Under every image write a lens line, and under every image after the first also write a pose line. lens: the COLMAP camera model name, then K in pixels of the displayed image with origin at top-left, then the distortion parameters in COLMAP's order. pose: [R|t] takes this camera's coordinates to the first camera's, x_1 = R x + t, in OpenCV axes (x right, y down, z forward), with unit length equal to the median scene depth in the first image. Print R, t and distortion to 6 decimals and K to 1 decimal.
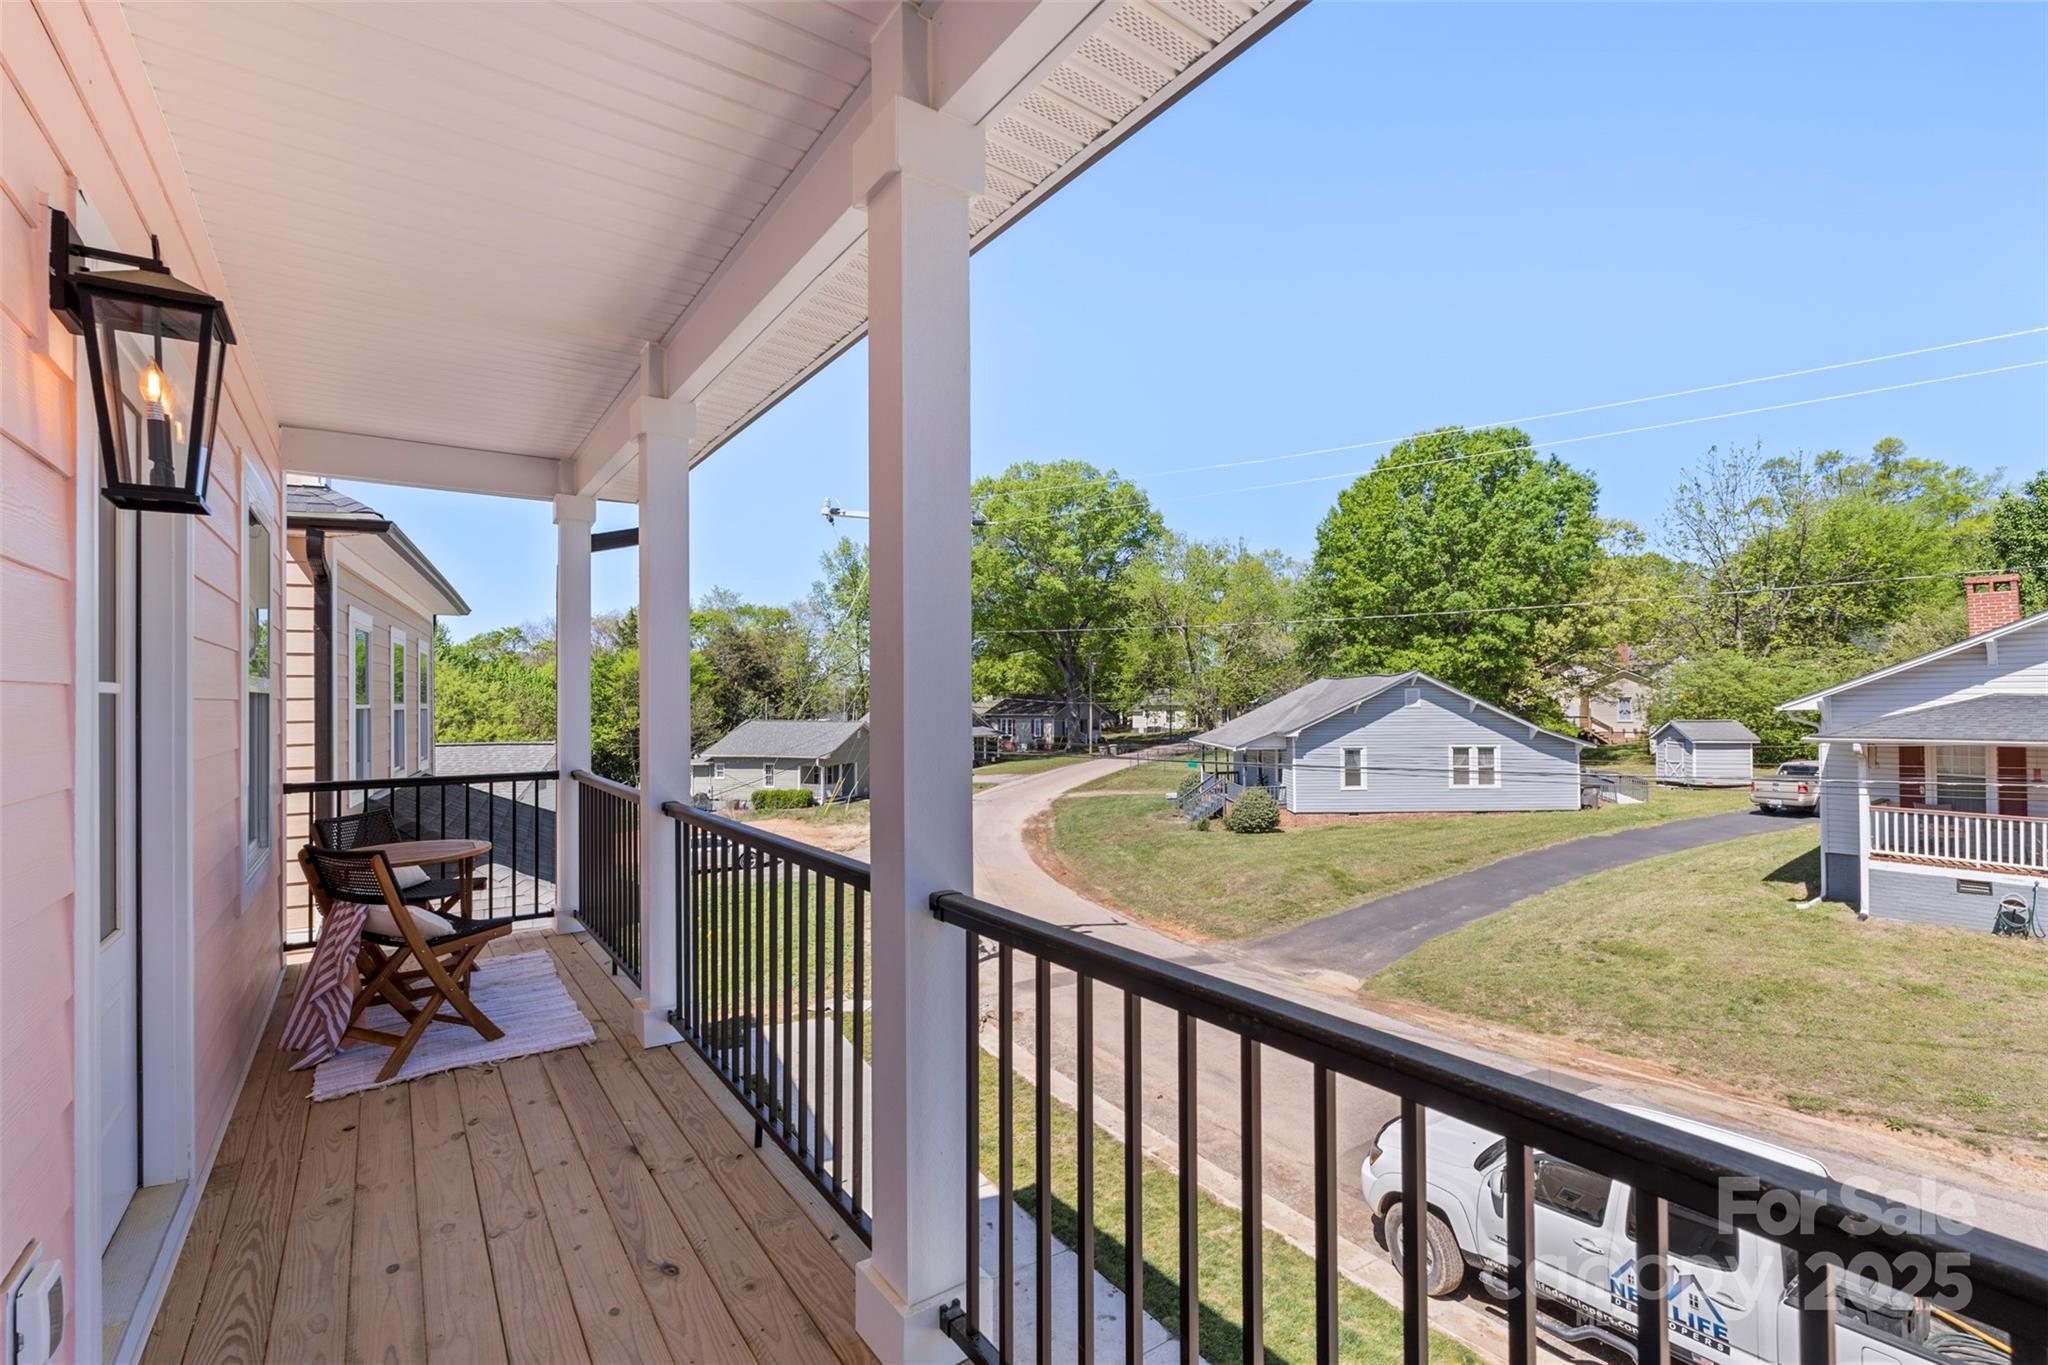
lens RADIAL K [[918.8, 0, 1029.4], [0, 918.8, 687.5], [0, 0, 1]] dist [0.013675, -0.000248]
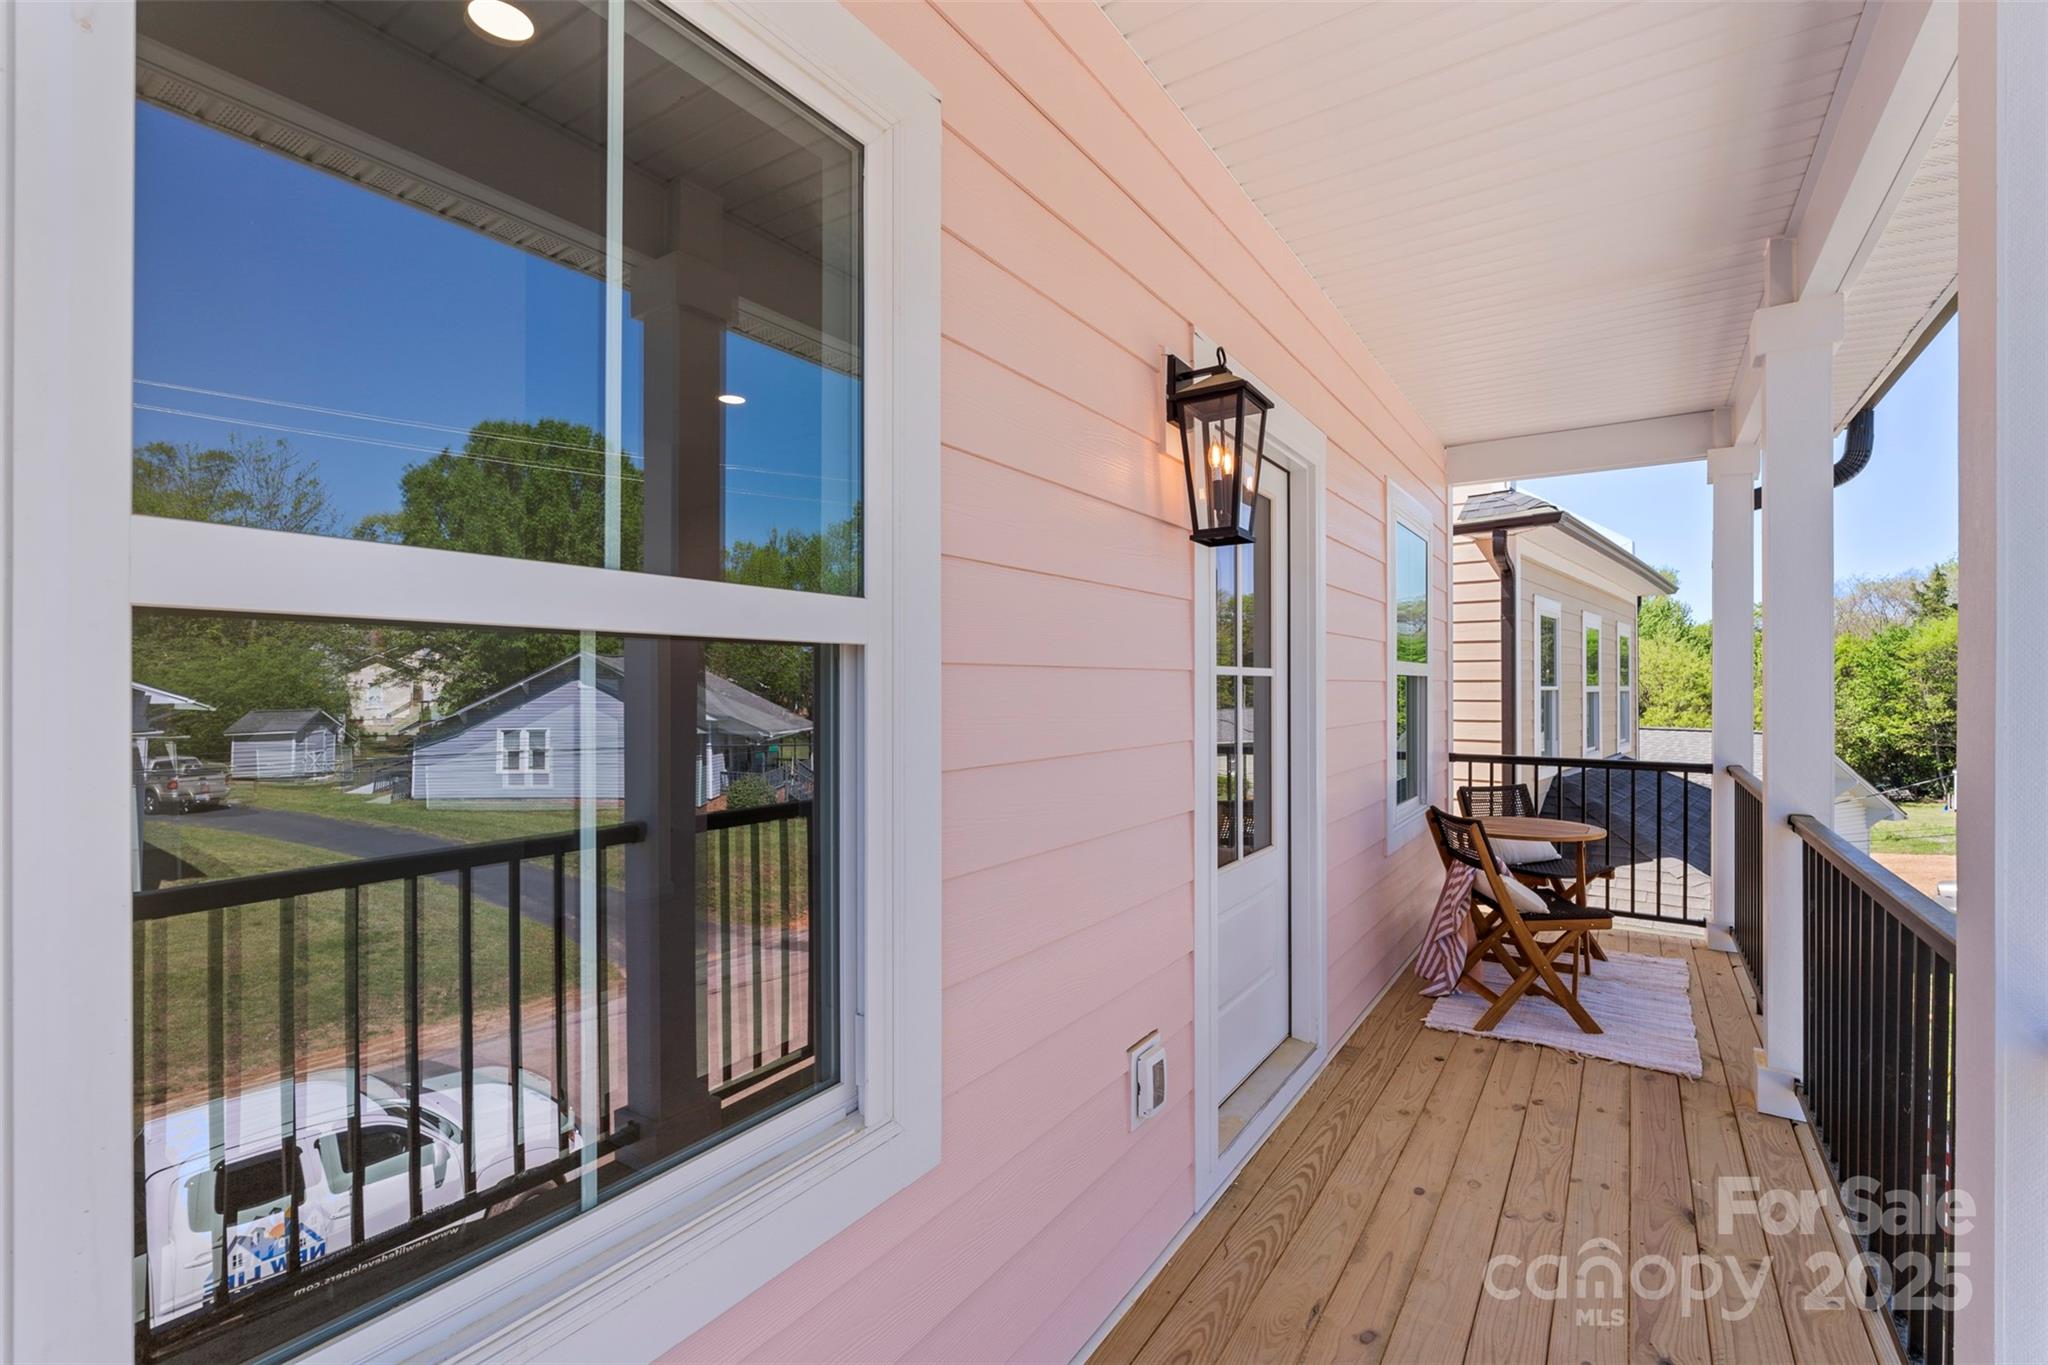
lens RADIAL K [[918.8, 0, 1027.6], [0, 918.8, 684.5], [0, 0, 1]] dist [0.013675, -0.000248]
pose [[0.366380, 0.010222, -0.930409, 0.105682], [0.004590, 0.999908, 0.012793, -0.000266], [0.930454, -0.008958, 0.366300, 0.098407]]
